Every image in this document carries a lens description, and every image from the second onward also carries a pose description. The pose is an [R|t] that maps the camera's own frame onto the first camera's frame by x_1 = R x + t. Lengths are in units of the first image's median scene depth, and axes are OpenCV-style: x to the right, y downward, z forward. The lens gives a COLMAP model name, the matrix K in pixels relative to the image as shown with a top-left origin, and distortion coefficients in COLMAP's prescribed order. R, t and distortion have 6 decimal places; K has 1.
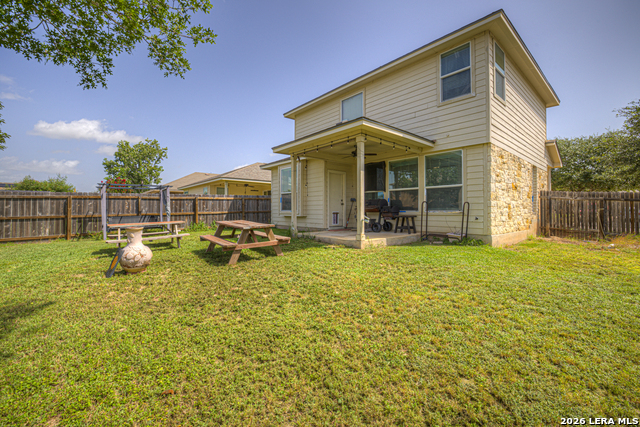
lens RADIAL K [[271.9, 0, 320.4], [0, 271.9, 210.3], [0, 0, 1]] dist [-0.012073, 0.002783]
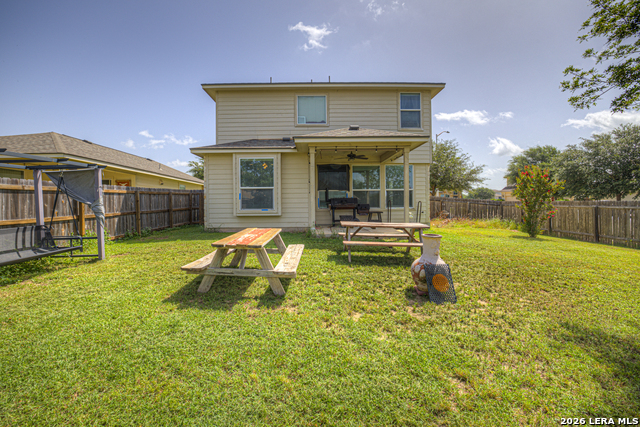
lens RADIAL K [[271.9, 0, 317.3], [0, 271.9, 211.9], [0, 0, 1]] dist [-0.012073, 0.002783]
pose [[0.645017, -0.028977, 0.763618, -0.767799], [0.008562, 0.999492, 0.030696, -0.017911], [-0.764120, -0.013261, 0.644938, 0.372471]]
